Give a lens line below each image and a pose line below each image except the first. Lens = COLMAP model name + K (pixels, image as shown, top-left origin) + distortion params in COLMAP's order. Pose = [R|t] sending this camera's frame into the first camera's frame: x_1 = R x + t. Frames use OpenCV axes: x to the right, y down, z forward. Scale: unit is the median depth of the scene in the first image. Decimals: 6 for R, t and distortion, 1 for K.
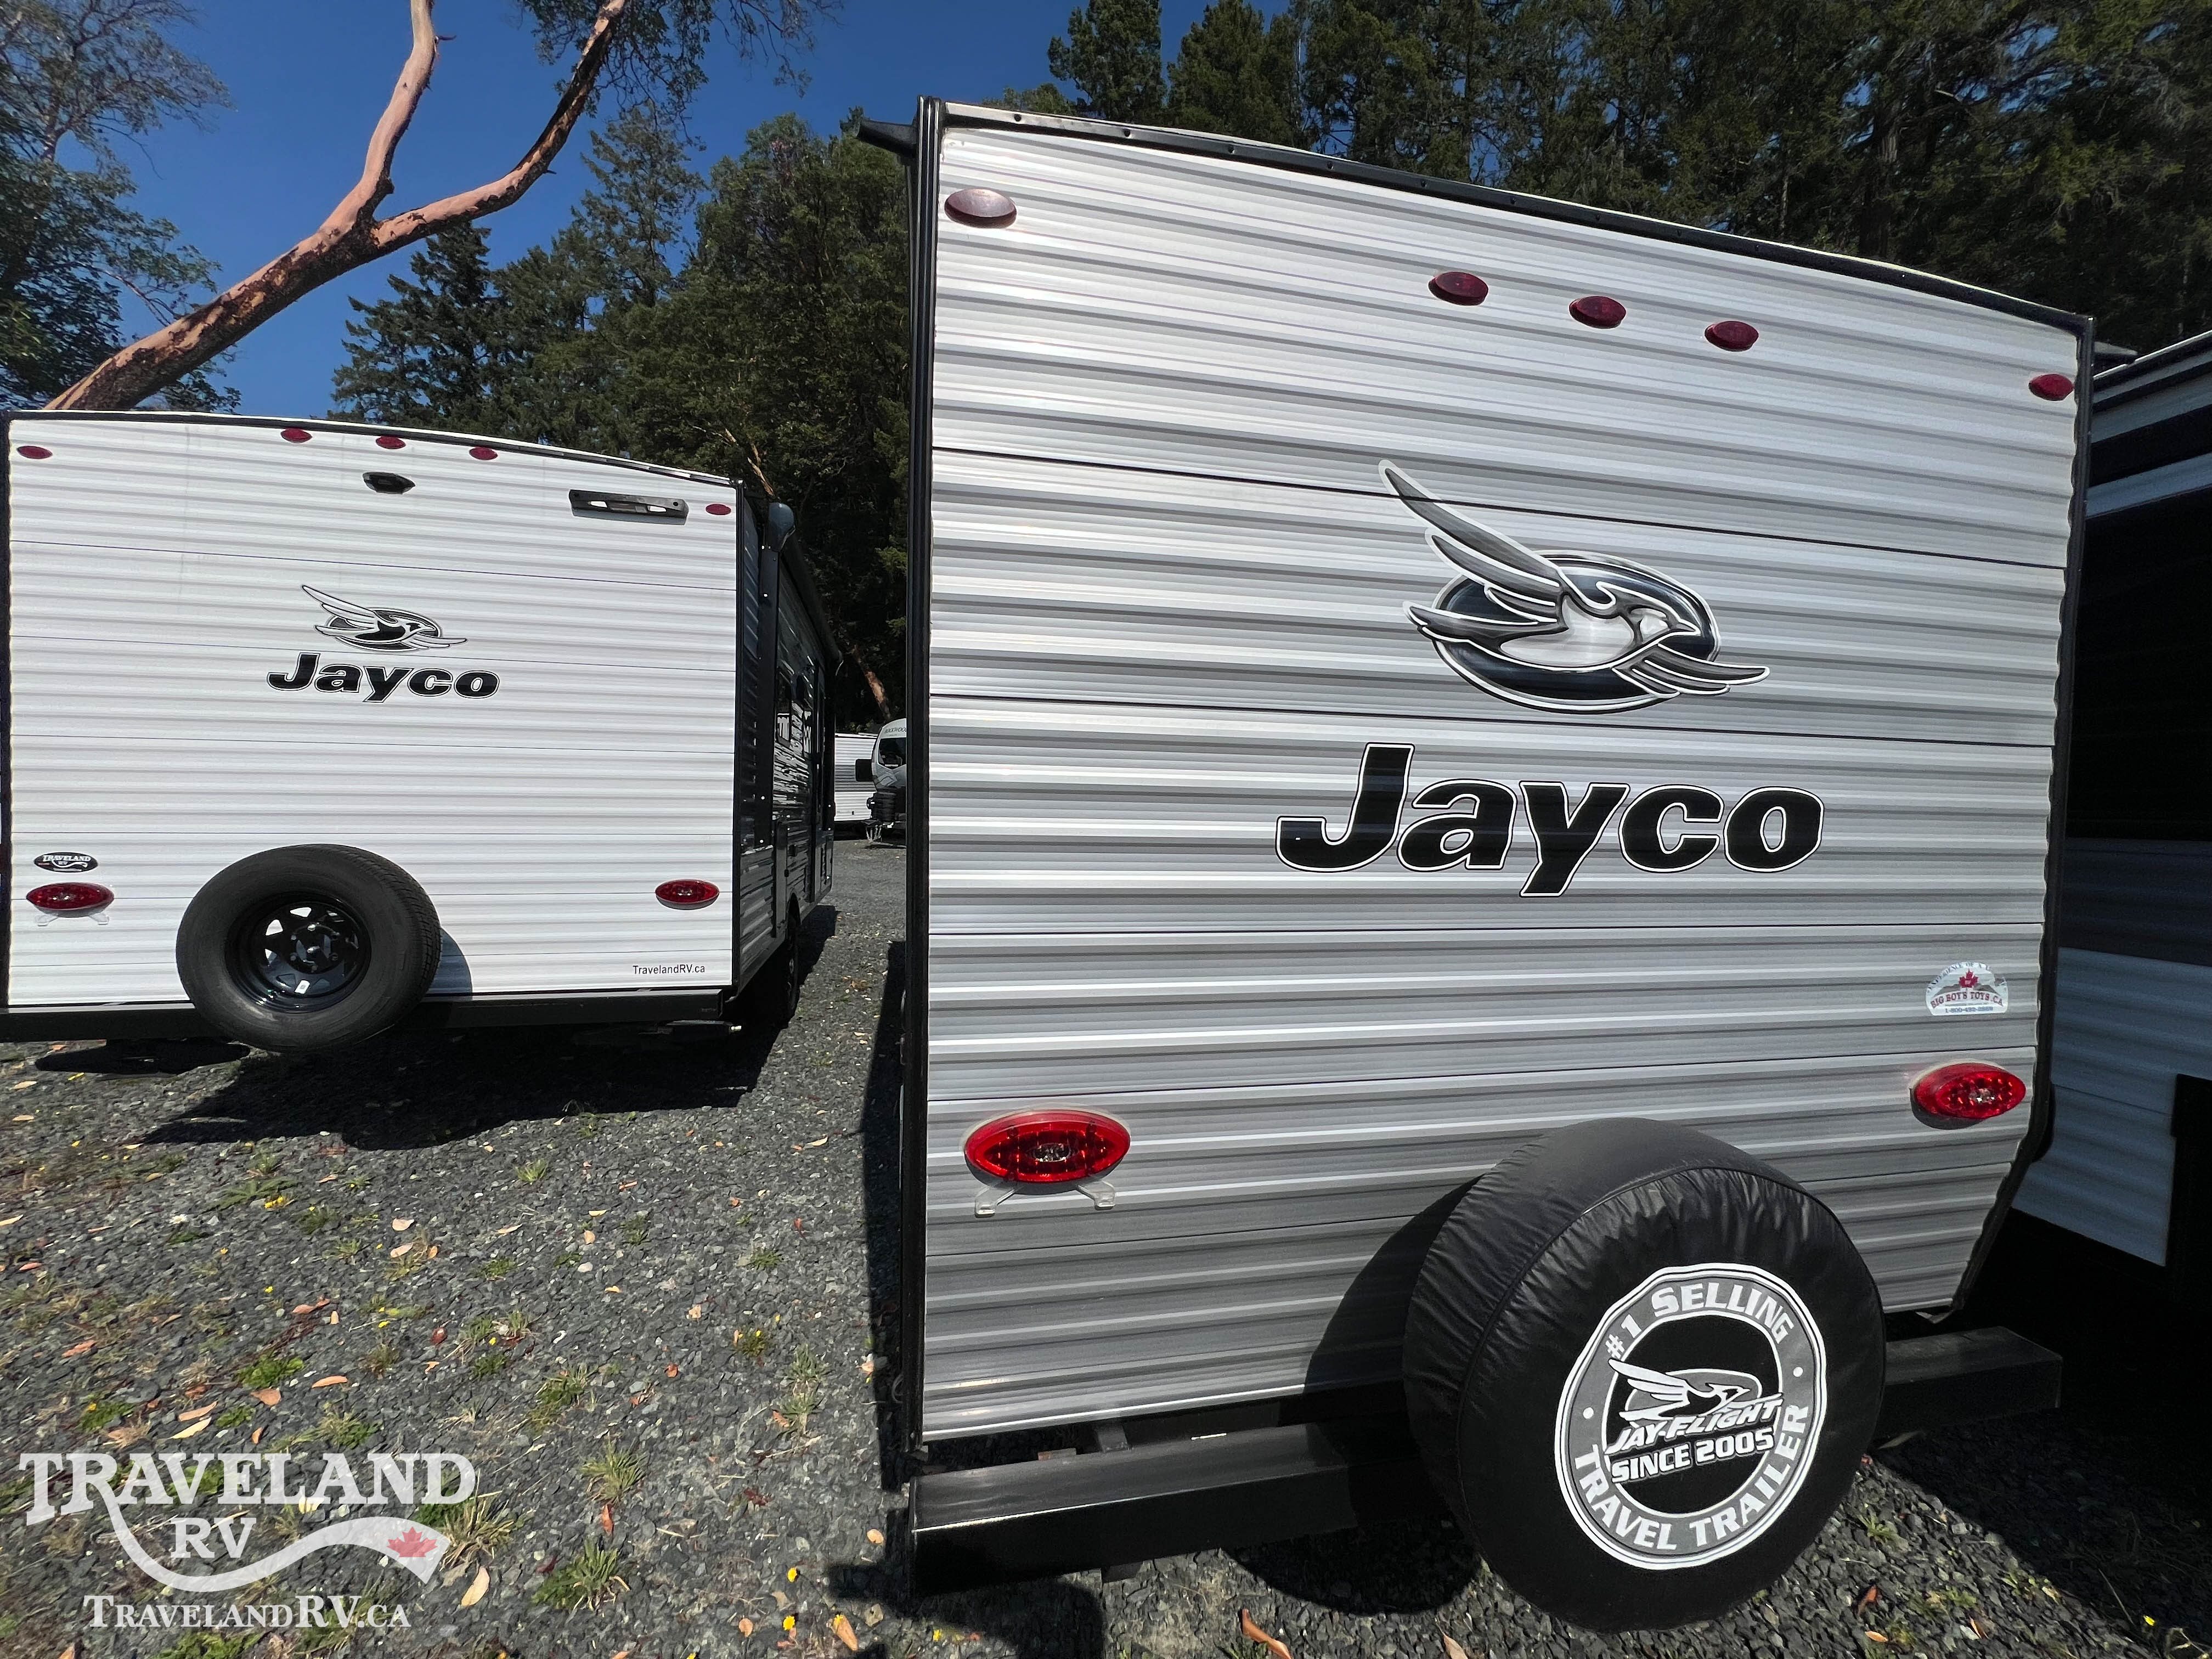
lens RADIAL K [[881.9, 0, 1109.5], [0, 881.9, 829.3], [0, 0, 1]] dist [-0.001178, -0.000411]
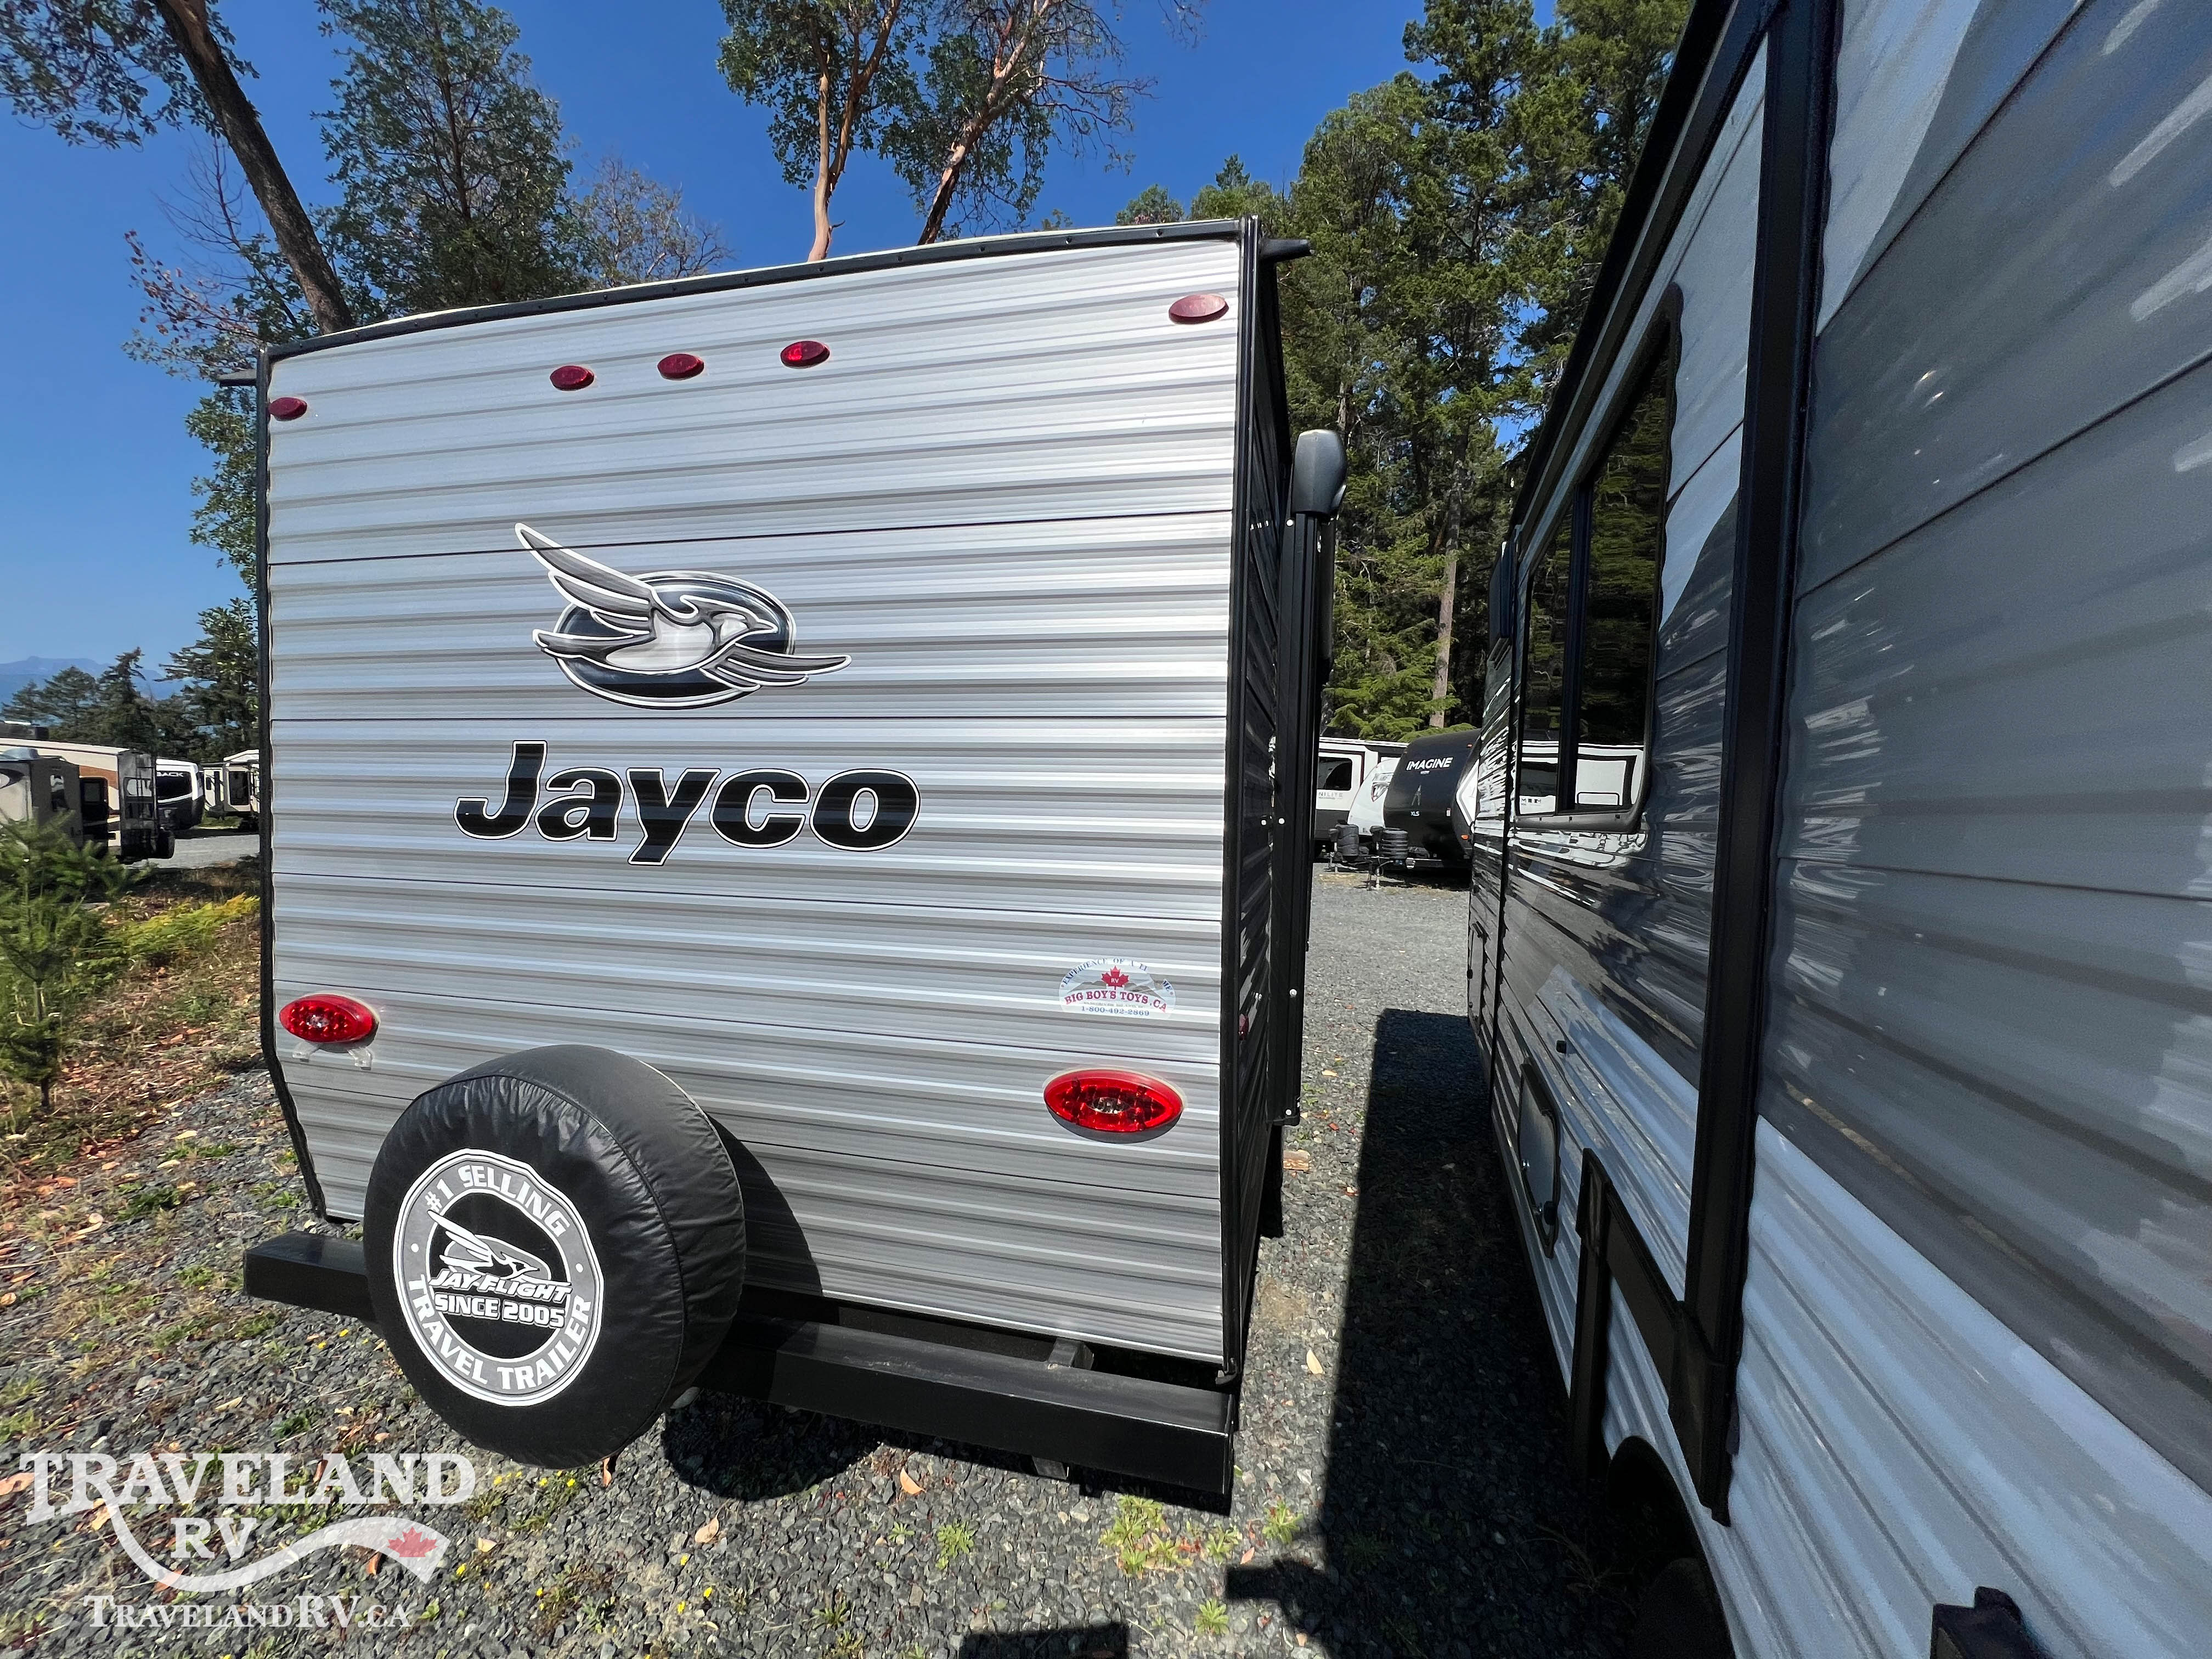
lens RADIAL K [[881.9, 0, 1109.5], [0, 881.9, 829.3], [0, 0, 1]] dist [-0.001178, -0.000411]
pose [[0.899421, 0.008844, -0.436995, 1.633852], [-0.016720, 0.999760, -0.014181, 0.036516], [0.436764, 0.020061, 0.899352, 0.212056]]
